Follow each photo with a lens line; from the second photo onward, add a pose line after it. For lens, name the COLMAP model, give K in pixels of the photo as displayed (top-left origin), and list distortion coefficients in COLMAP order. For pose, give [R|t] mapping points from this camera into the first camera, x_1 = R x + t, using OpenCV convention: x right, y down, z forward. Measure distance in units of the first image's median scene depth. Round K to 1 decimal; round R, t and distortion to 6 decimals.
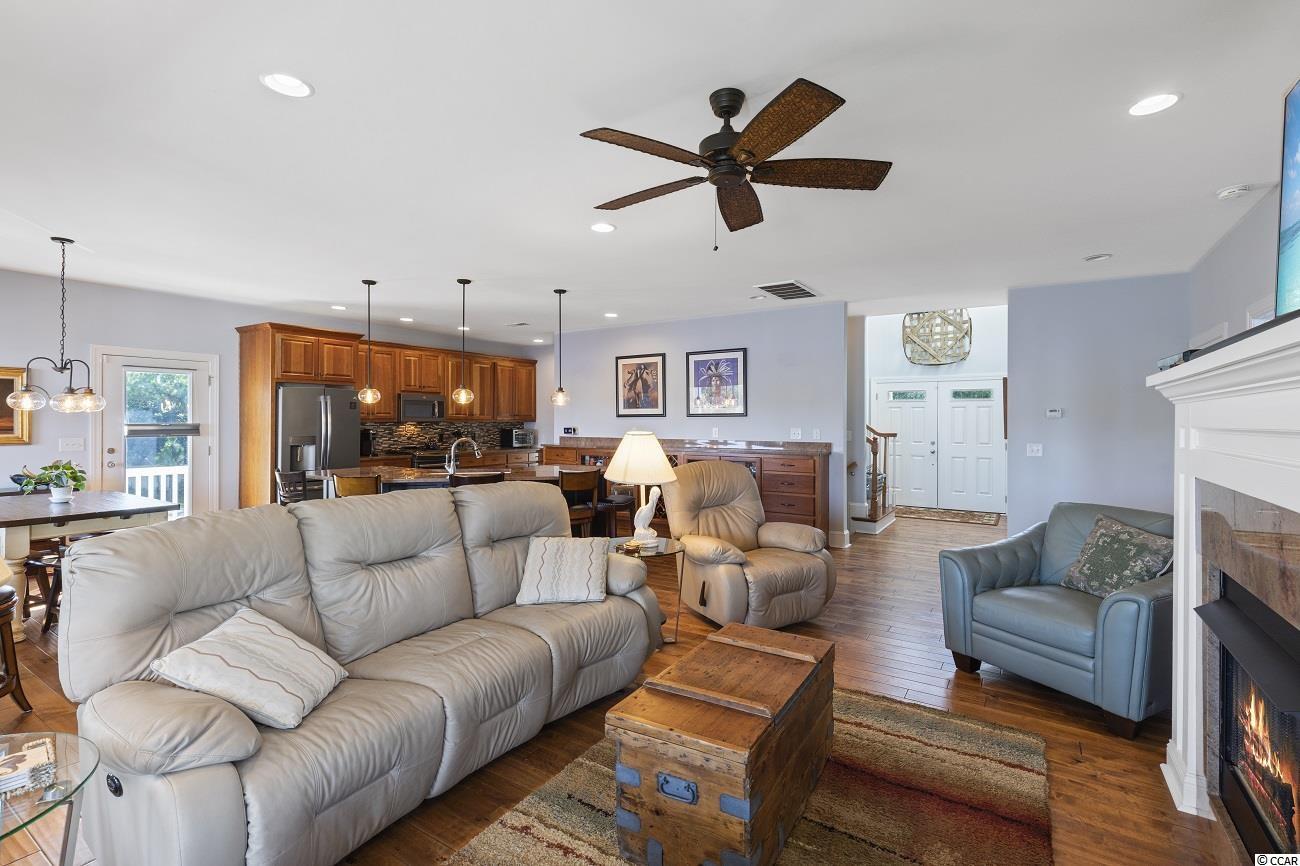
lens RADIAL K [[595.3, 0, 649.3], [0, 595.3, 423.5], [0, 0, 1]] dist [0.002546, -0.001140]
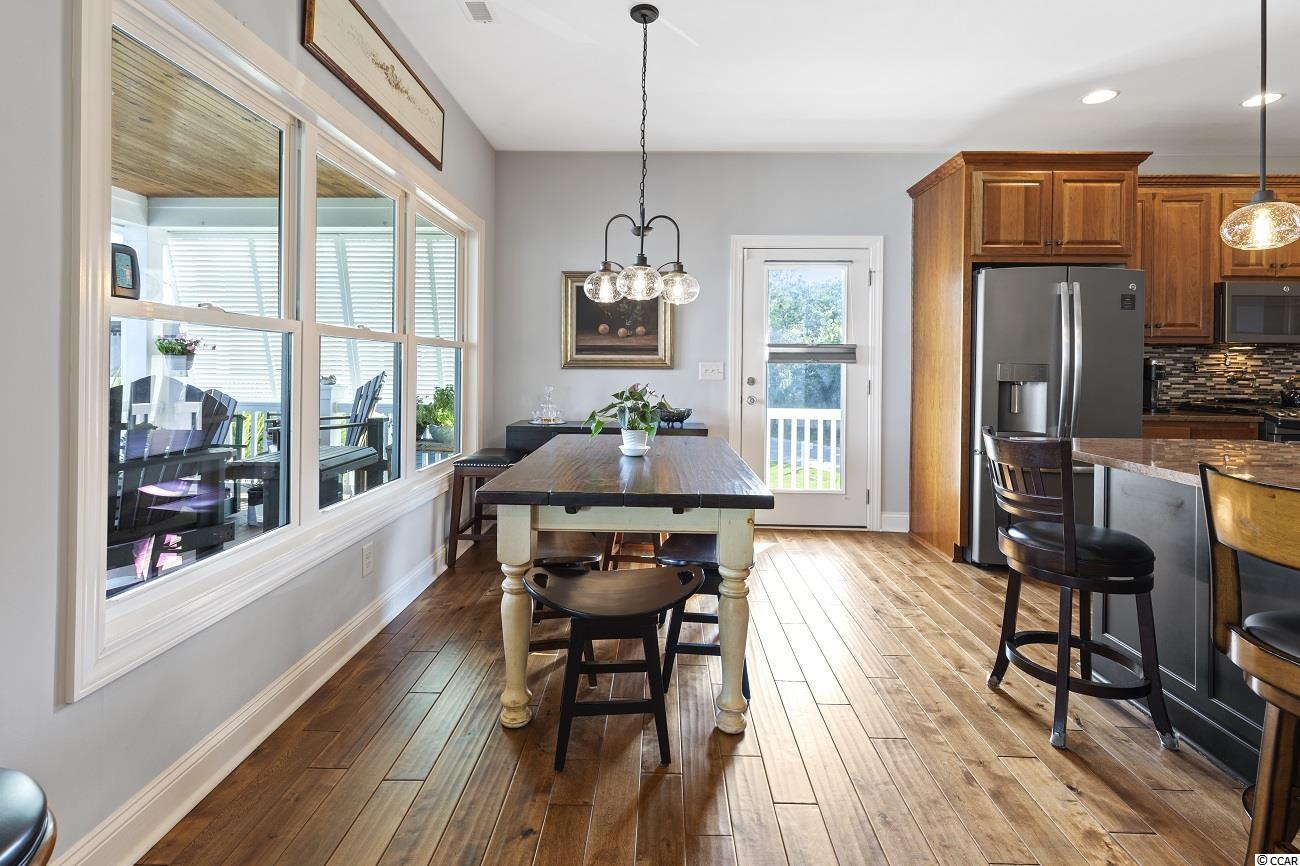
lens RADIAL K [[595.3, 0, 650.3], [0, 595.3, 365.0], [0, 0, 1]] dist [0.002546, -0.001140]
pose [[0.522419, -0.004535, -0.852677, -0.292781], [-0.014553, 0.999793, -0.014234, 0.031673], [0.852565, 0.019845, 0.522245, 0.431767]]
